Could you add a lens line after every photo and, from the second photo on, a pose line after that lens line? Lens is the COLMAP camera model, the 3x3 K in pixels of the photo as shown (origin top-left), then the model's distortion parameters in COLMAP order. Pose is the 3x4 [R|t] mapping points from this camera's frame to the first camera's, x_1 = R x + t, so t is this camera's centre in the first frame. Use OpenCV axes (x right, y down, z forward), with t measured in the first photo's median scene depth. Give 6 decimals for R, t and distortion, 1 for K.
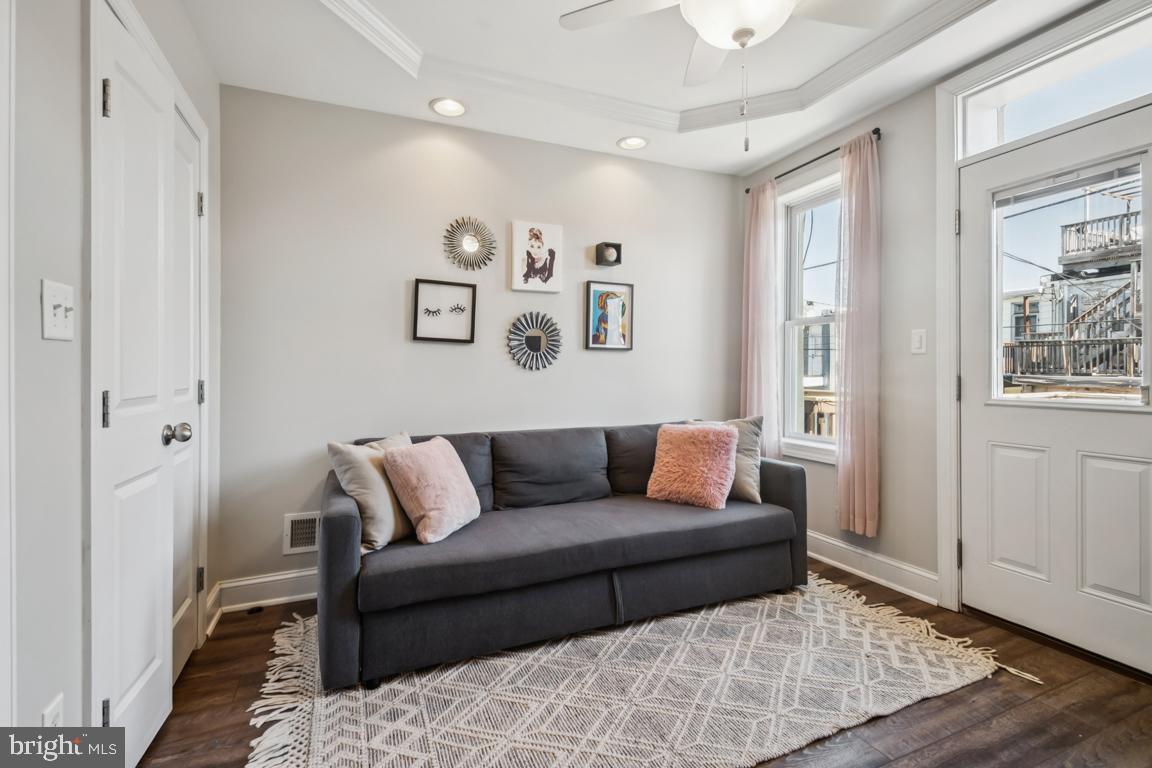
lens RADIAL K [[512.6, 0, 564.0], [0, 512.6, 362.2], [0, 0, 1]] dist [0.015104, -0.006289]
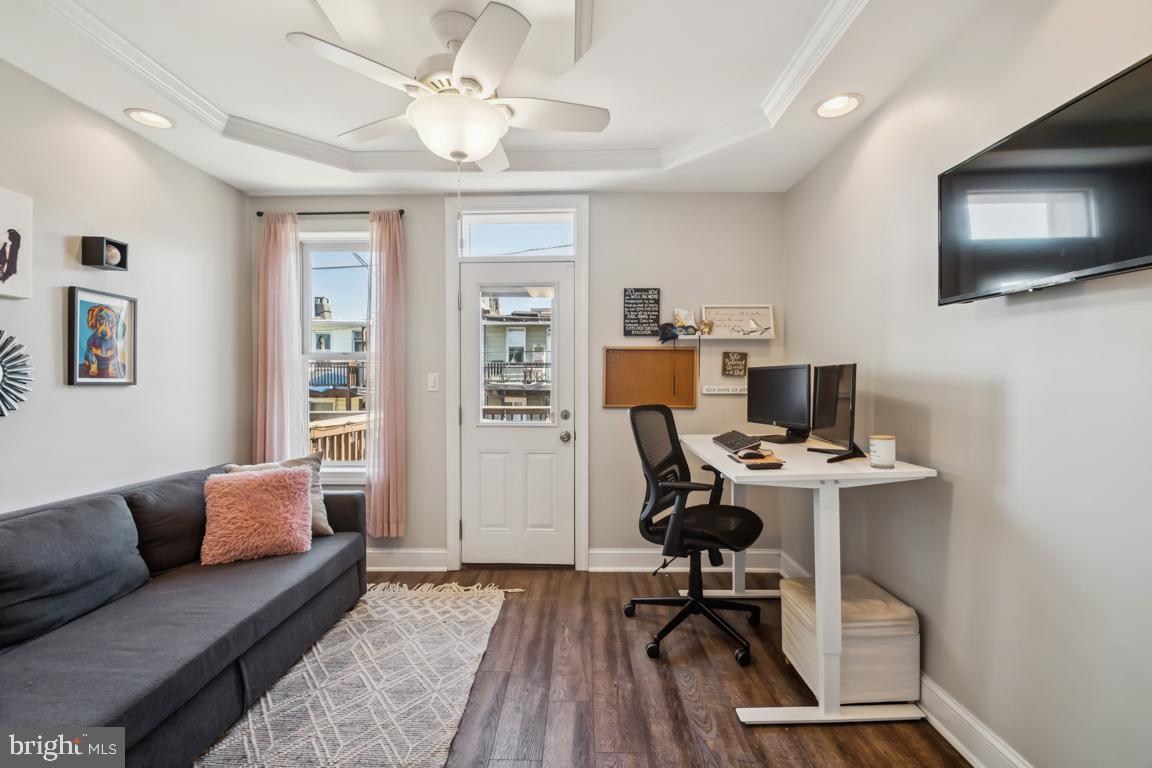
lens RADIAL K [[512.6, 0, 547.7], [0, 512.6, 385.0], [0, 0, 1]] dist [0.015104, -0.006289]
pose [[0.432557, -0.008689, 0.901565, -0.368181], [-0.015335, 0.999738, 0.016993, -0.056841], [-0.901476, -0.021176, 0.432310, 0.138759]]
